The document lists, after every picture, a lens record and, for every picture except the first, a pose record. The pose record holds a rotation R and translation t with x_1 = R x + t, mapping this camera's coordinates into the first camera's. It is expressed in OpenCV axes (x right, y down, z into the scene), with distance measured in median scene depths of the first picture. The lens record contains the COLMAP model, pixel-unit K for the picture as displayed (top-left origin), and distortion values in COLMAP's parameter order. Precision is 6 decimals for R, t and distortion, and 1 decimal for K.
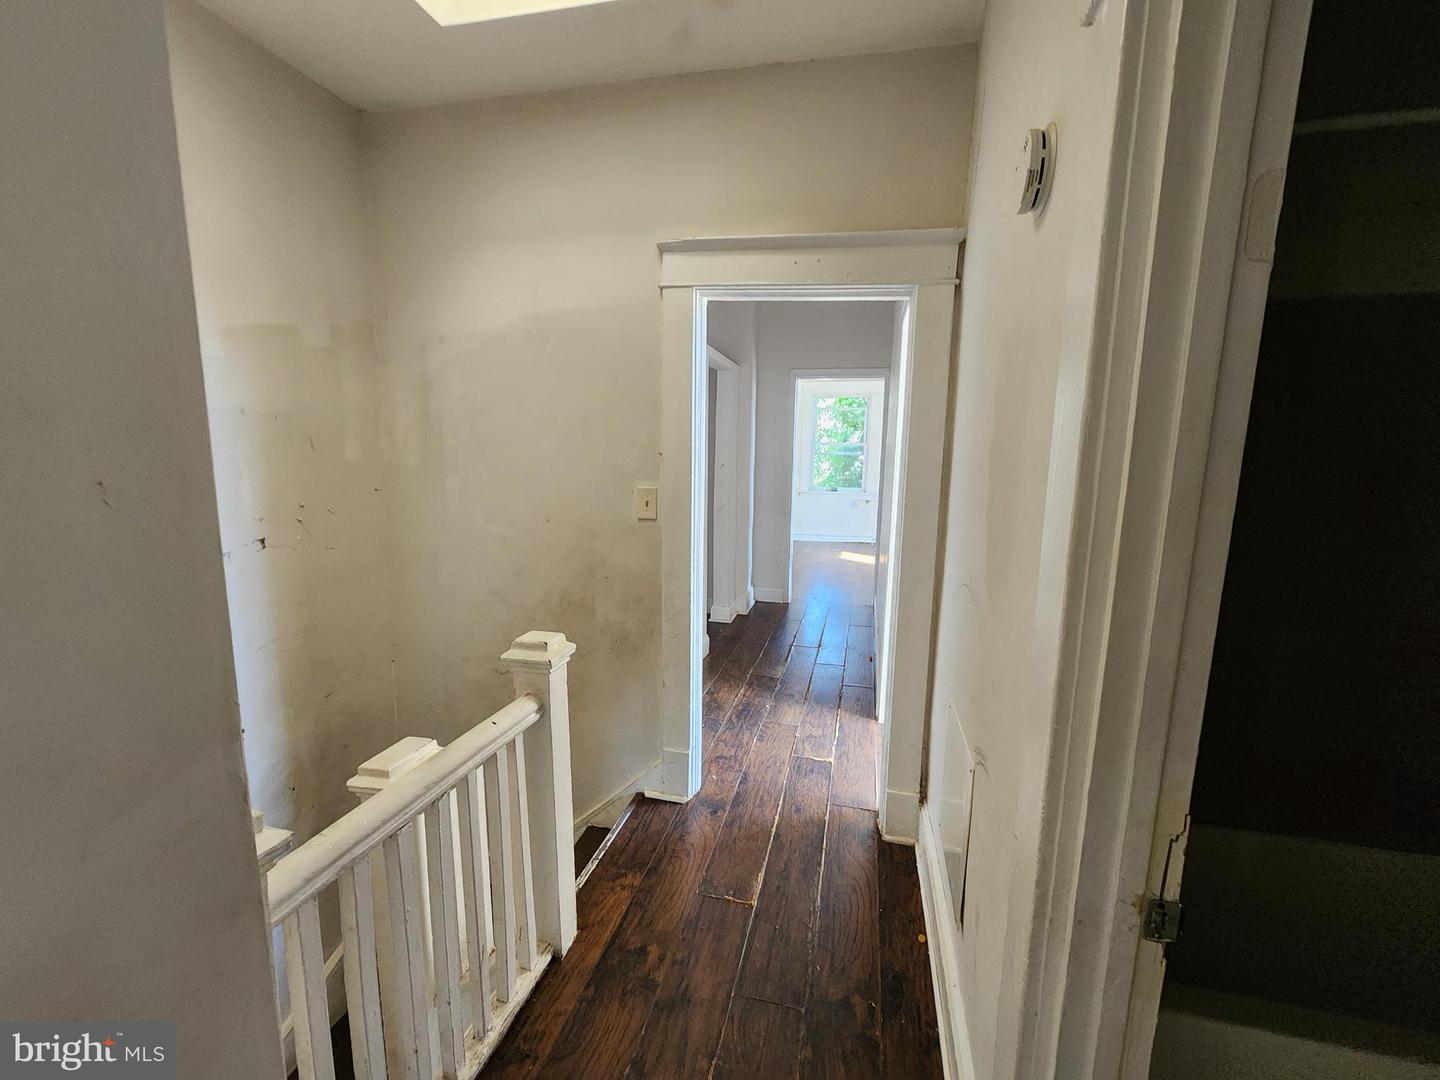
lens RADIAL K [[589.5, 0, 740.6], [0, 589.5, 545.7], [0, 0, 1]] dist [-0.001857, -0.000259]
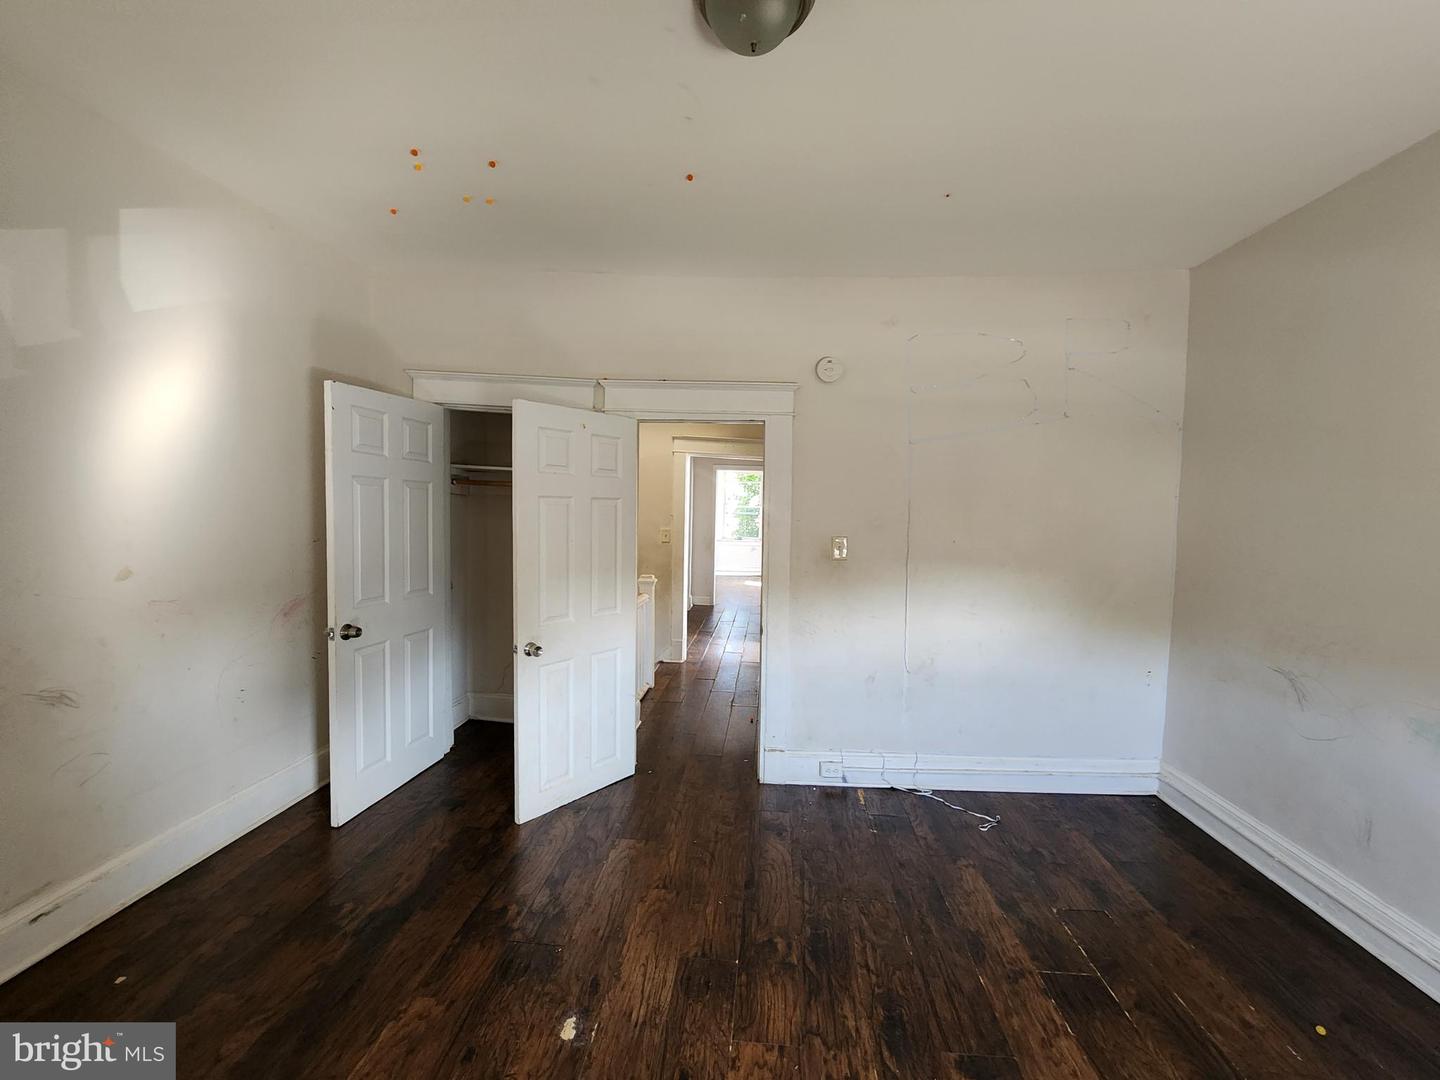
lens RADIAL K [[589.5, 0, 740.6], [0, 589.5, 545.7], [0, 0, 1]] dist [-0.001857, -0.000259]
pose [[0.987252, -0.004380, 0.159105, -0.116017], [0.019805, 0.995234, -0.095488, 0.101597], [-0.157929, 0.097422, 0.982633, -0.706462]]
